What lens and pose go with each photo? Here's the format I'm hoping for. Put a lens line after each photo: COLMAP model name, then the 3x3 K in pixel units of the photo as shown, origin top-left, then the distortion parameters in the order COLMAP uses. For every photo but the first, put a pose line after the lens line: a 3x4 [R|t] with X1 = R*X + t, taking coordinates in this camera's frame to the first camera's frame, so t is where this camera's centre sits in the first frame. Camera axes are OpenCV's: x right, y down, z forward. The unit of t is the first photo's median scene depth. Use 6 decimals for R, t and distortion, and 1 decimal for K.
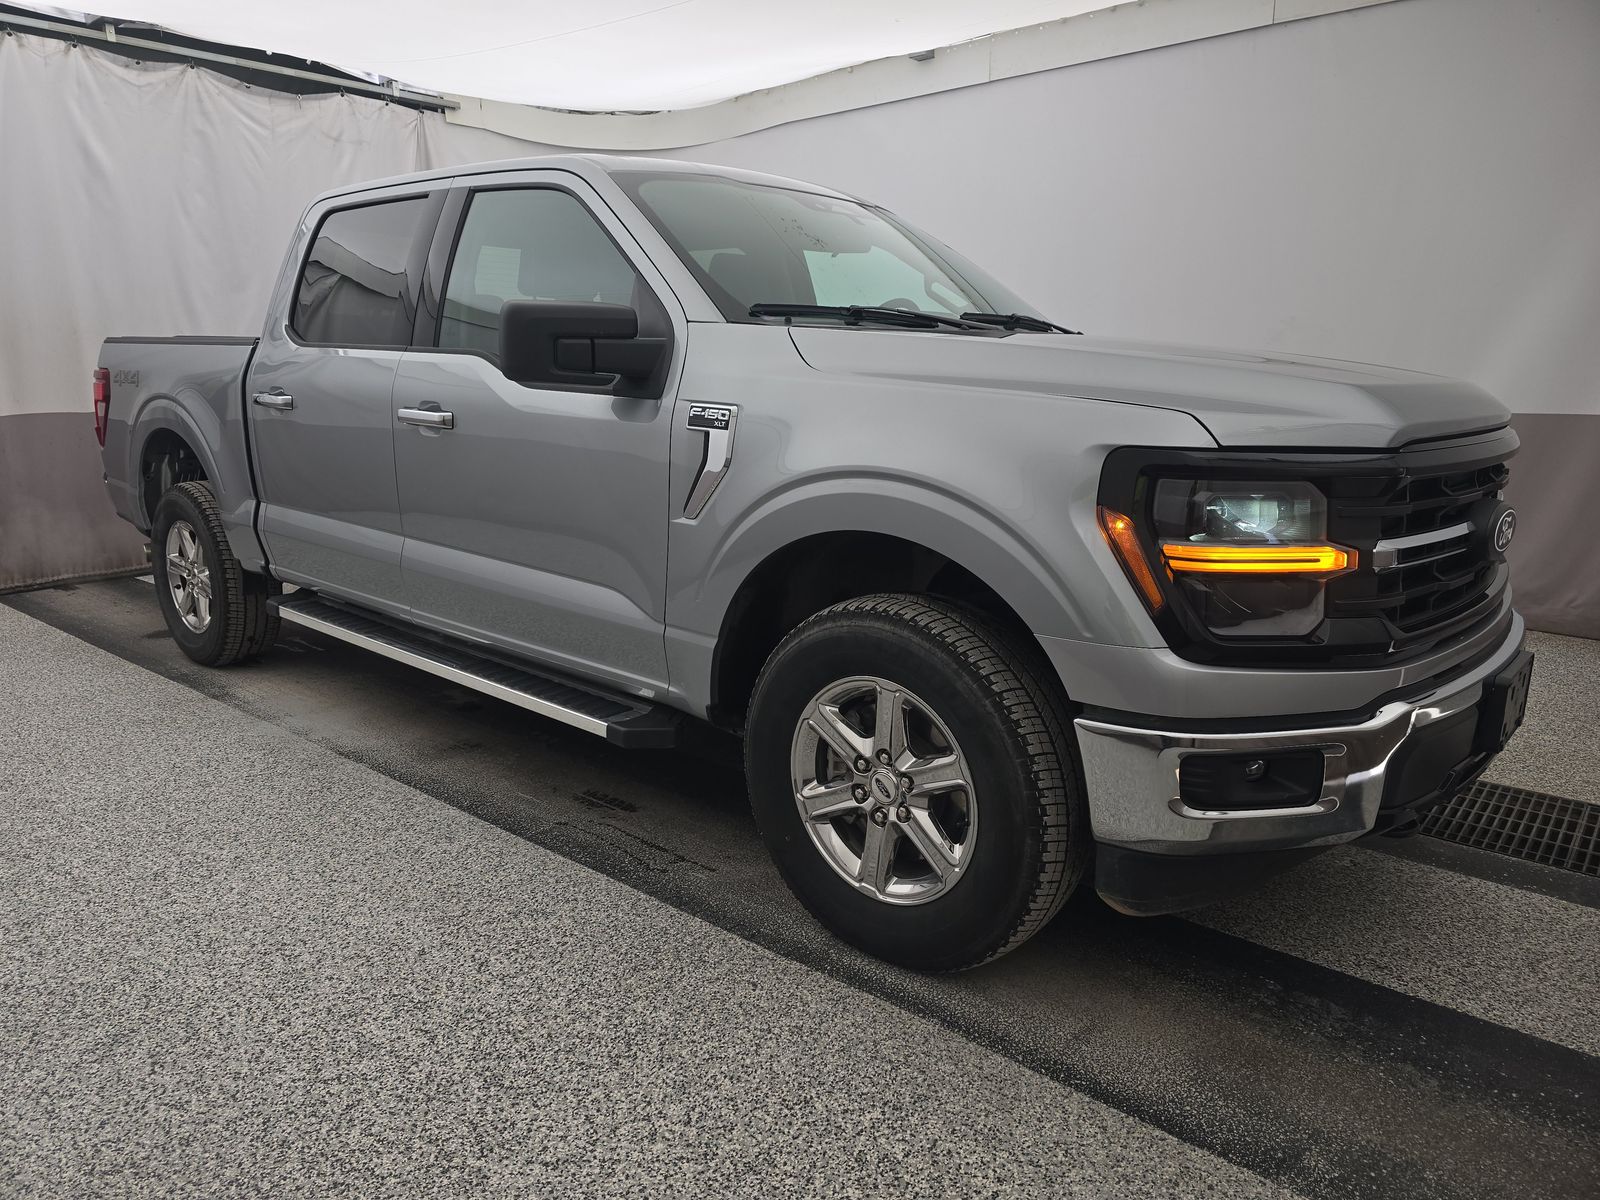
lens RADIAL K [[1108.2, 0, 789.5], [0, 1108.2, 598.0], [0, 0, 1]] dist [0.039617, -0.034847]
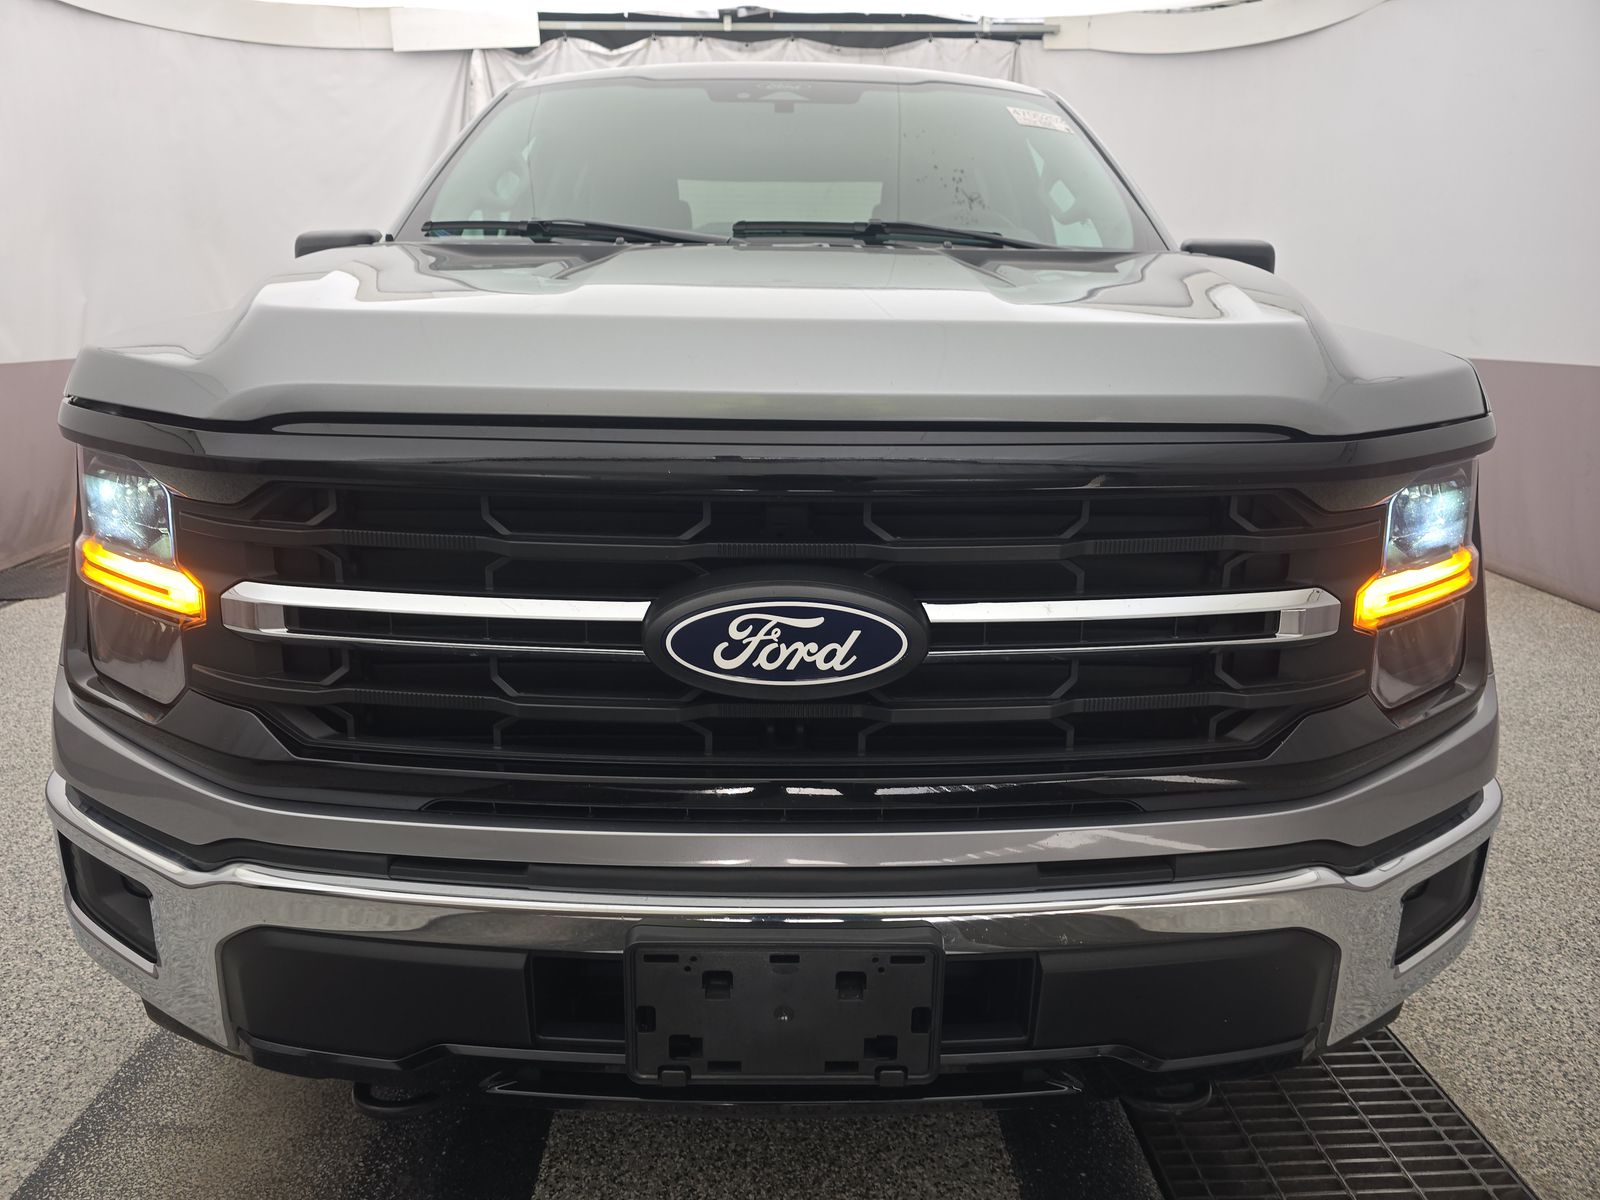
lens RADIAL K [[1108.2, 0, 789.5], [0, 1108.2, 598.0], [0, 0, 1]] dist [0.039617, -0.034847]
pose [[0.656749, 0.189942, -0.729797, 0.401853], [-0.161486, 0.980733, 0.109930, -0.053875], [0.736616, 0.045655, 0.674768, 0.287820]]
